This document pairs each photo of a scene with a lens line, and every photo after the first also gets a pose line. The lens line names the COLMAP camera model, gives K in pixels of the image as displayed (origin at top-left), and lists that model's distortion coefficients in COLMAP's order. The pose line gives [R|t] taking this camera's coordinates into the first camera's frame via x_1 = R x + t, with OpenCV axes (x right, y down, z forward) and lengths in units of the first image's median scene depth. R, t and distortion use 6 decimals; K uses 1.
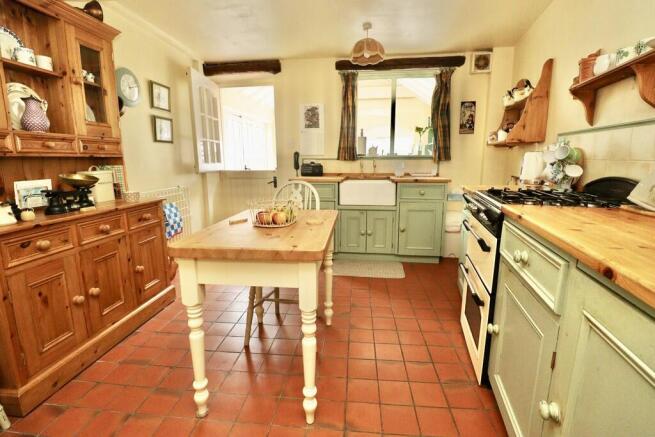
lens RADIAL K [[302.3, 0, 331.3], [0, 302.3, 214.4], [0, 0, 1]] dist [-0.000216, -0.013576]
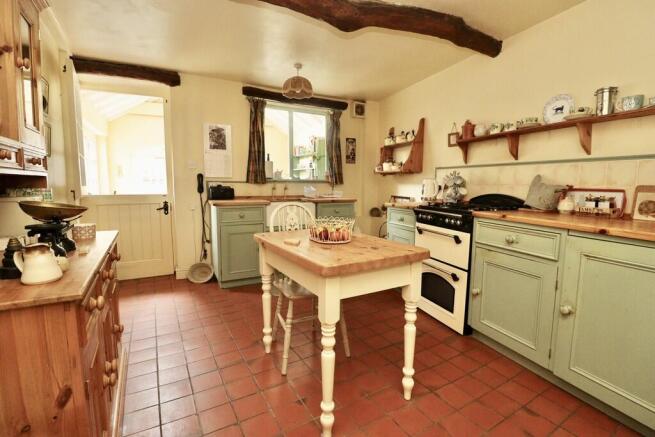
lens RADIAL K [[302.3, 0, 331.3], [0, 302.3, 214.4], [0, 0, 1]] dist [-0.000216, -0.013576]
pose [[0.807909, -0.051629, 0.587041, -0.368141], [0.096018, 0.994376, -0.044690, -0.006997], [-0.581432, 0.092472, 0.808323, 0.050514]]
